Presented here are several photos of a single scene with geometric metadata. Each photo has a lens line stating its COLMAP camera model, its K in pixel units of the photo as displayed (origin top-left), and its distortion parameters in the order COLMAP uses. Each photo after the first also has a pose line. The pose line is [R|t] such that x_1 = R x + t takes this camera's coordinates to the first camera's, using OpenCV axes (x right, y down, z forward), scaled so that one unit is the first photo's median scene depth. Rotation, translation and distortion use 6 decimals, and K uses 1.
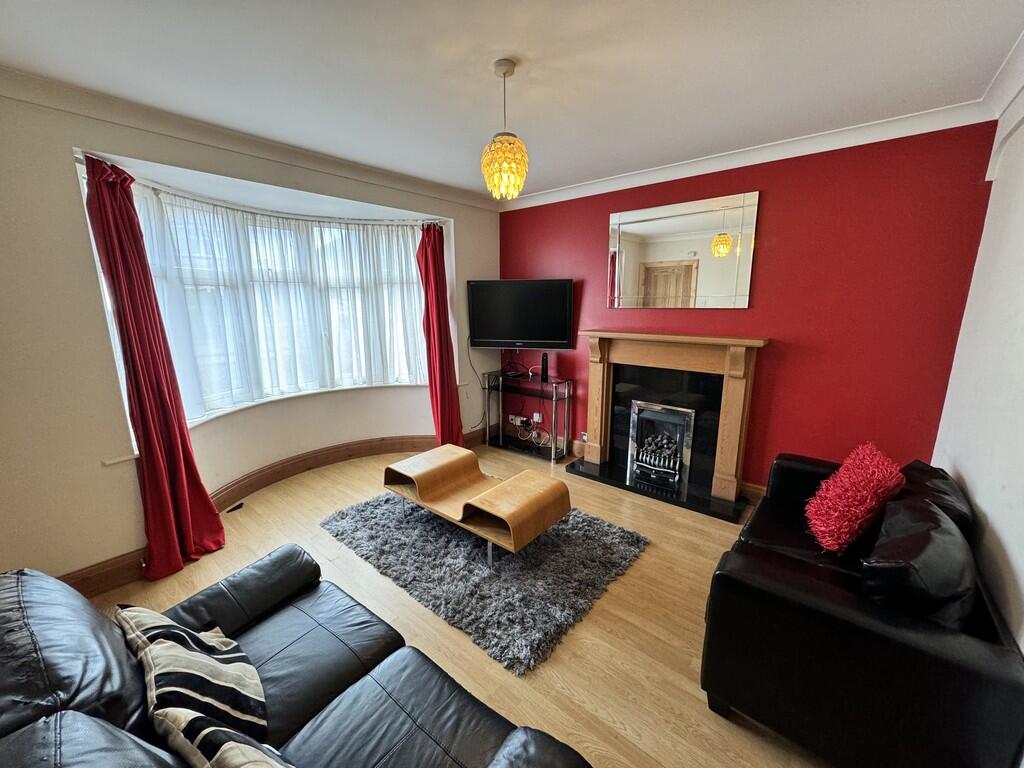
lens RADIAL K [[408.3, 0, 515.5], [0, 408.3, 385.2], [0, 0, 1]] dist [-0.001988, -0.000149]
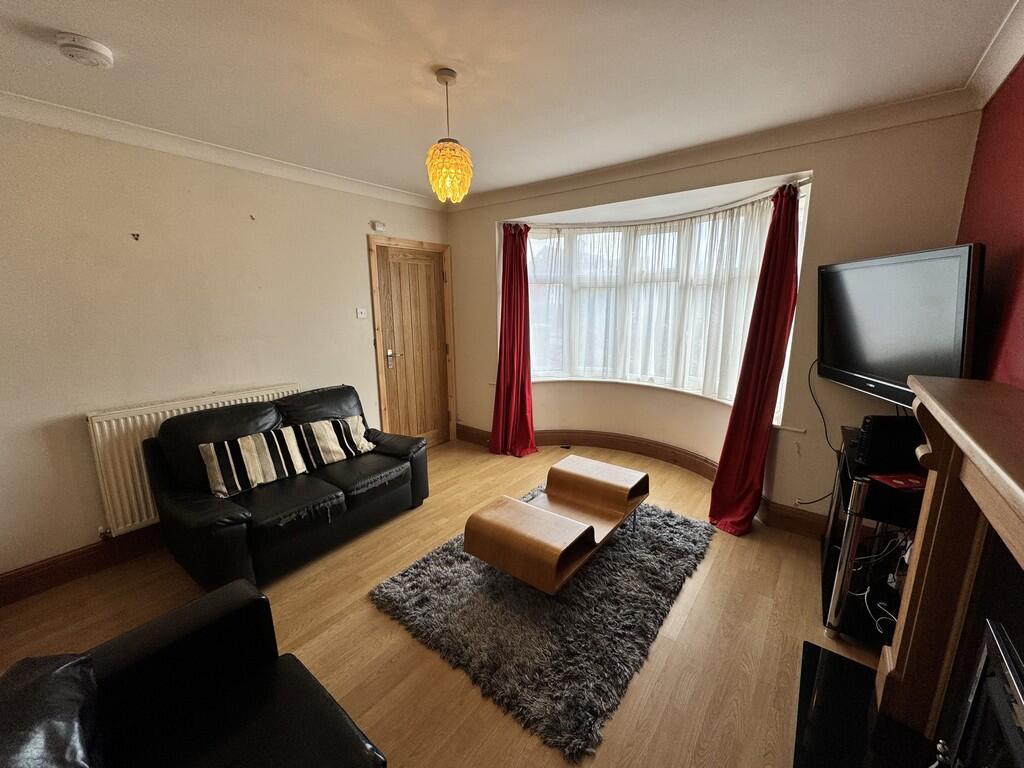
lens RADIAL K [[408.3, 0, 508.9], [0, 408.3, 383.7], [0, 0, 1]] dist [-0.001988, -0.000149]
pose [[0.013213, 0.202728, -0.979146, 0.580658], [-0.198924, 0.960191, 0.196119, -0.131329], [0.979926, 0.192184, 0.053015, 0.628792]]
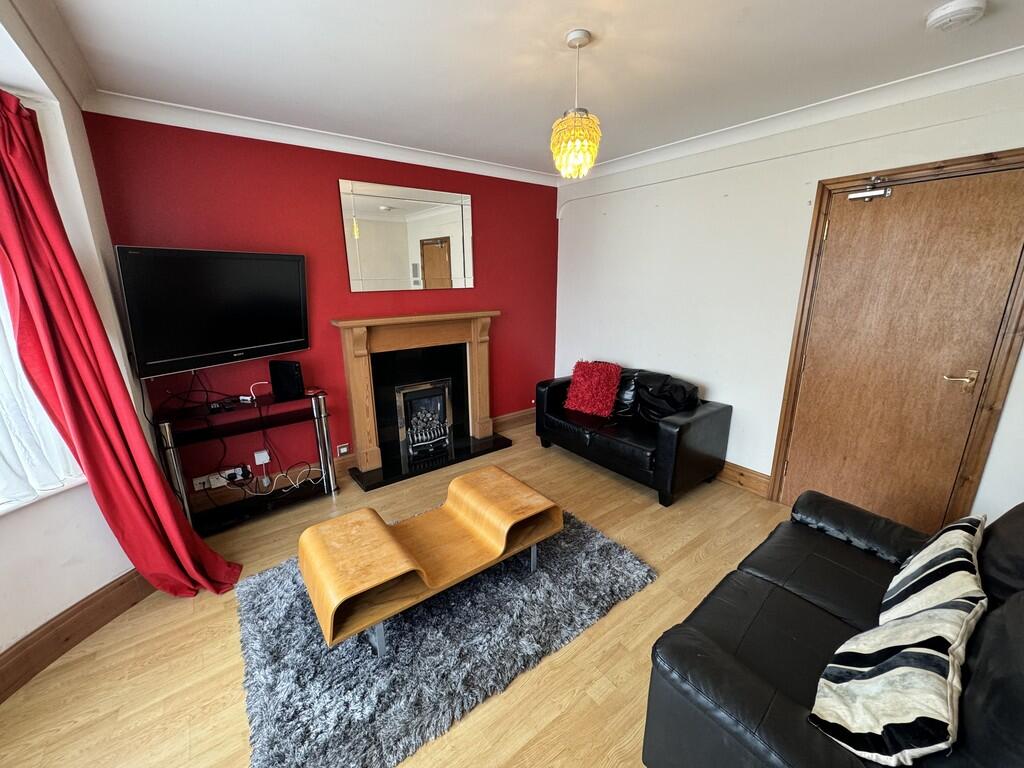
lens RADIAL K [[408.3, 0, 508.7], [0, 408.3, 384.2], [0, 0, 1]] dist [-0.001988, -0.000149]
pose [[0.224045, -0.243867, 0.943574, -0.594654], [0.207910, 0.957859, 0.198192, -0.111966], [-0.952143, 0.151775, 0.265306, 0.519197]]
